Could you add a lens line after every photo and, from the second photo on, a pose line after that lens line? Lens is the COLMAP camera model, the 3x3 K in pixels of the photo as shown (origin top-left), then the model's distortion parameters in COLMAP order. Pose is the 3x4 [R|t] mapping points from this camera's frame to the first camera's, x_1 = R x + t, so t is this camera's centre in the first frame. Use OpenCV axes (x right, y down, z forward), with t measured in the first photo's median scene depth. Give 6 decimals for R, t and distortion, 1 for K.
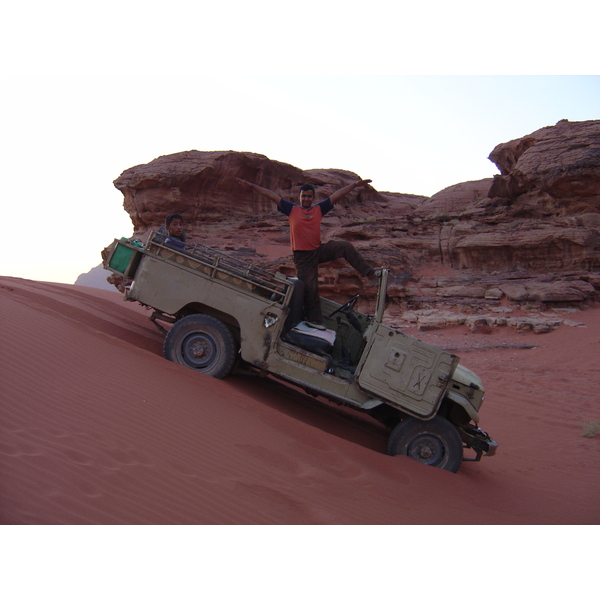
lens RADIAL K [[674.8, 0, 300.0], [0, 674.8, 300.0], [0, 0, 1]] dist [-0.145563, 0.022154]
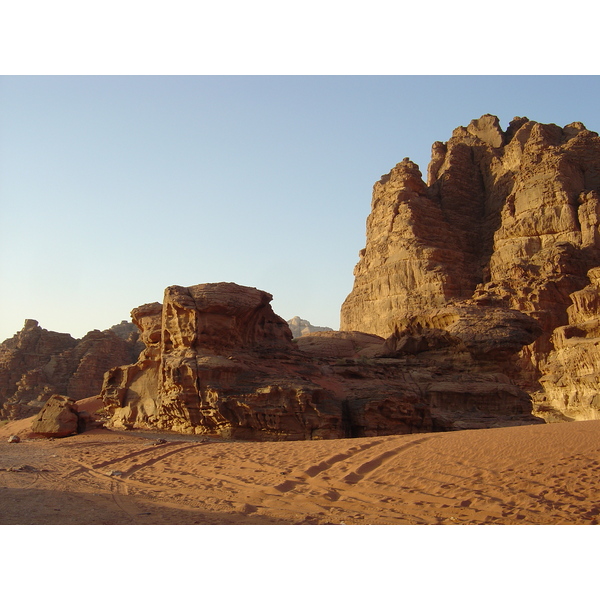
lens RADIAL K [[674.8, 0, 300.0], [0, 674.8, 300.0], [0, 0, 1]] dist [-0.145563, 0.022154]
pose [[0.828206, 0.150468, 0.539847, -0.713762], [-0.049731, 0.979215, -0.196636, 0.018385], [-0.558213, 0.136008, 0.818474, 0.030139]]
